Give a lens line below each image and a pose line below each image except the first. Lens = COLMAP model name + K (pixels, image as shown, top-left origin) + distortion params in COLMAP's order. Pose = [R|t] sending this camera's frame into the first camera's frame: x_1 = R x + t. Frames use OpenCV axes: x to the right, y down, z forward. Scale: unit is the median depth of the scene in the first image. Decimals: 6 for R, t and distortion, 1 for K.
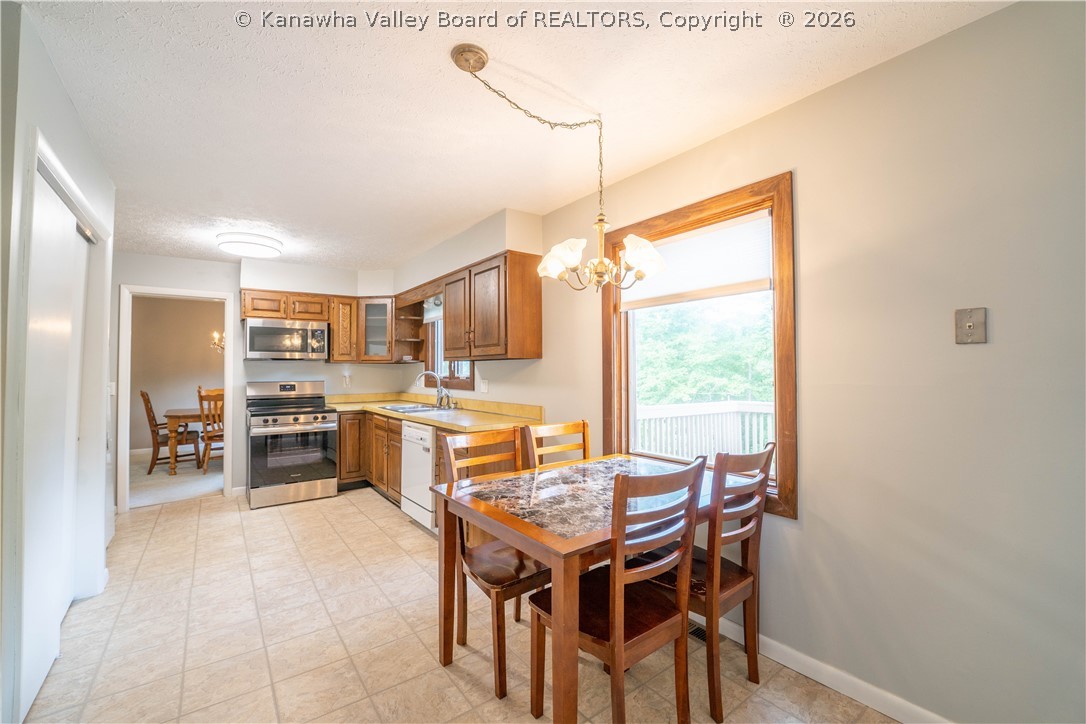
lens RADIAL K [[440.8, 0, 541.1], [0, 440.8, 360.7], [0, 0, 1]] dist [-0.018386, 0.000418]
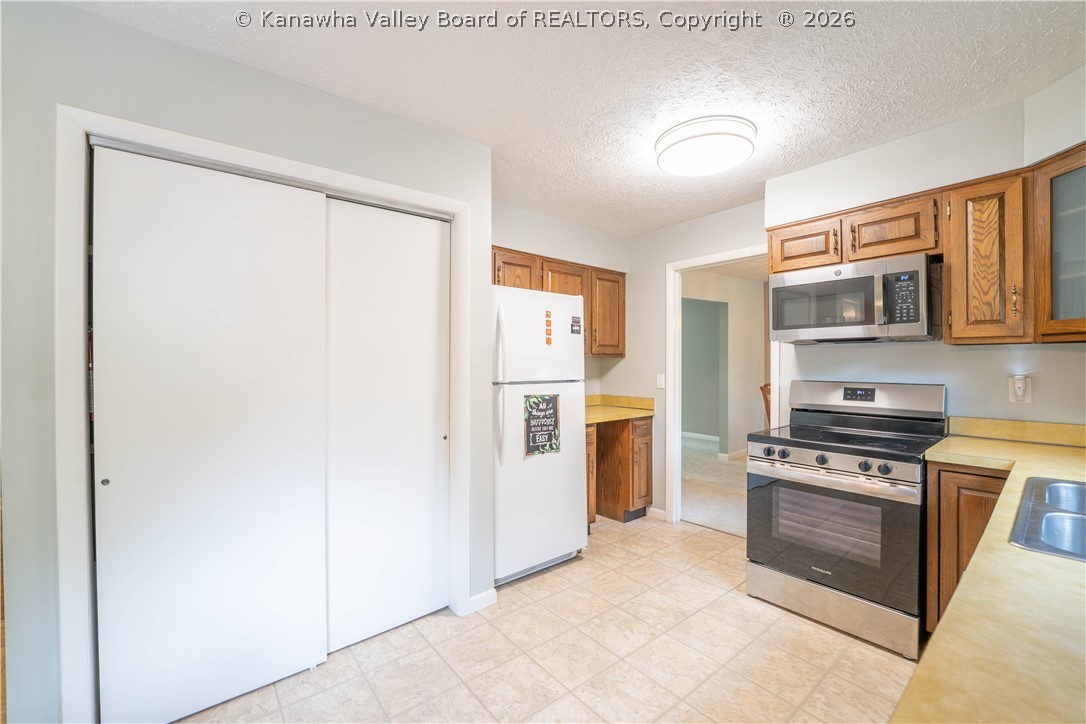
lens RADIAL K [[440.8, 0, 541.1], [0, 440.8, 360.7], [0, 0, 1]] dist [-0.018386, 0.000418]
pose [[0.029673, 0.001423, -0.999559, -0.064627], [0.027639, 0.999615, 0.002243, 0.009859], [0.999177, -0.027694, 0.029622, 0.614044]]
